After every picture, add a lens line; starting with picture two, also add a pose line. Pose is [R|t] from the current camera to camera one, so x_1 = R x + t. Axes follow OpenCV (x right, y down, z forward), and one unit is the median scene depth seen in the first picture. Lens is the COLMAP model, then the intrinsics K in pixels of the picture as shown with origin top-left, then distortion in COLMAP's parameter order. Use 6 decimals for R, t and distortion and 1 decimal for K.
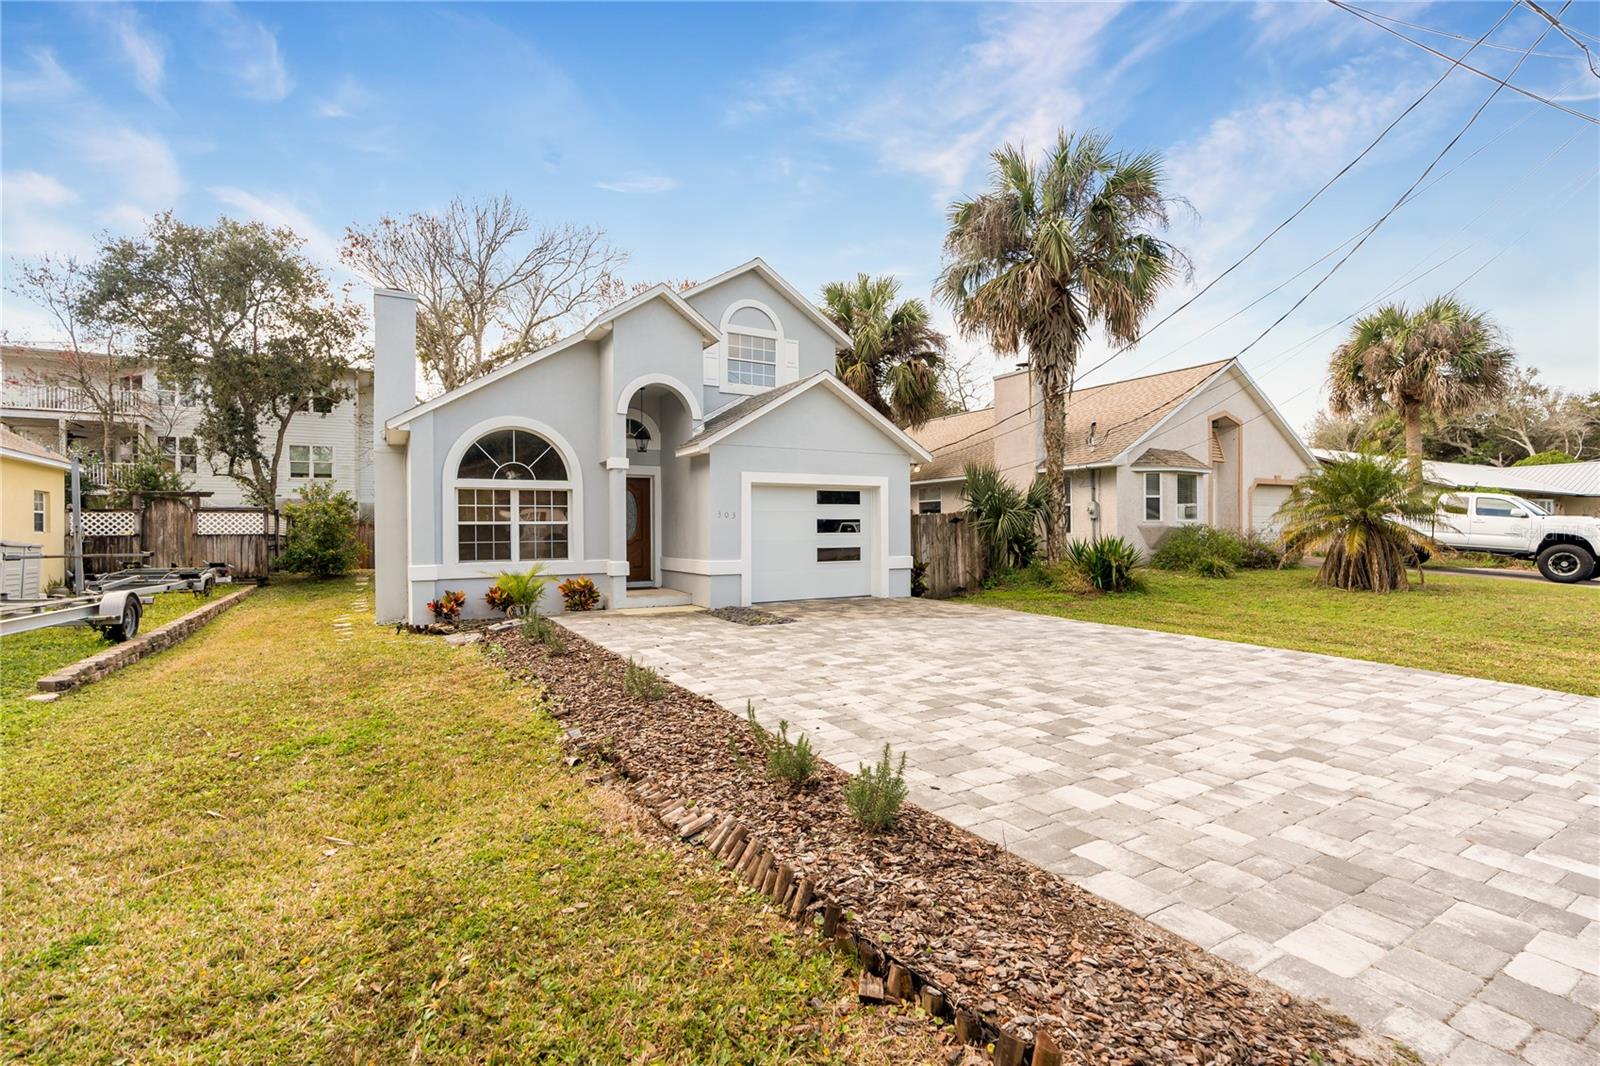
lens RADIAL K [[729.3, 0, 866.3], [0, 729.3, 530.8], [0, 0, 1]] dist [-0.004231, -0.000353]
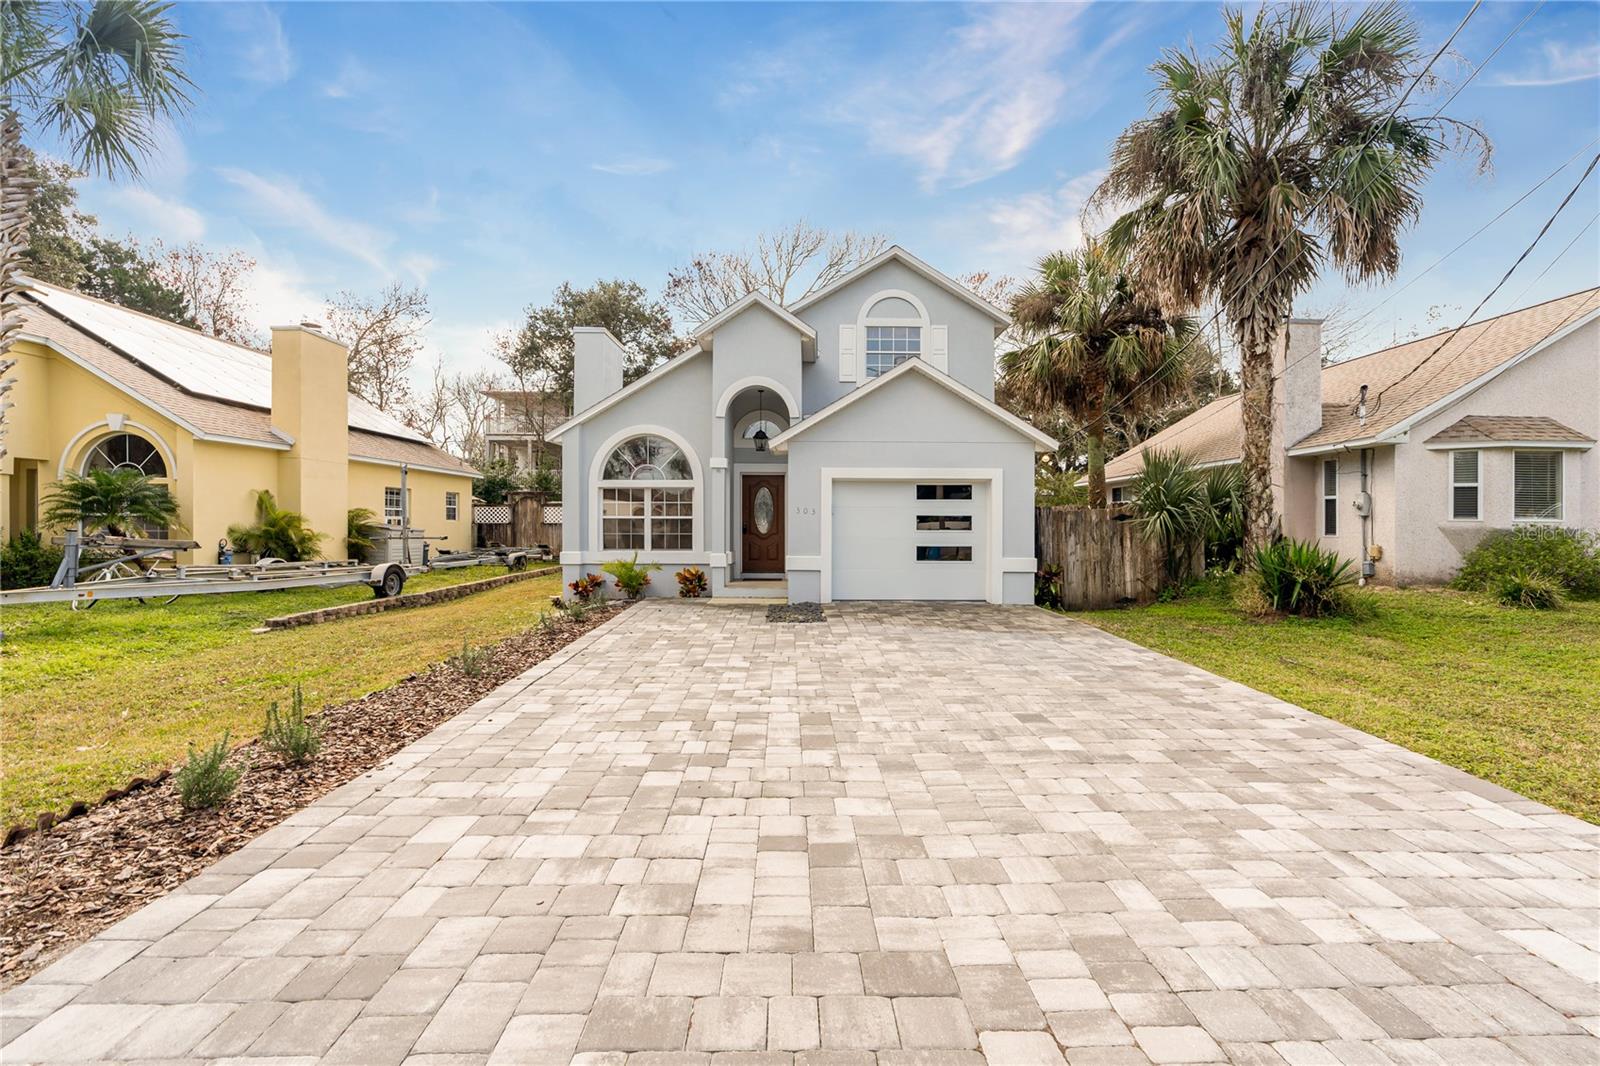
lens RADIAL K [[738.6, 0, 816.7], [0, 738.6, 527.3], [0, 0, 1]] dist [-0.013219, 0.005824]
pose [[0.862542, 0.014697, -0.505772, 0.290286], [-0.012262, 0.999892, 0.008143, -0.006507], [0.505837, -0.000822, 0.862629, 0.110639]]
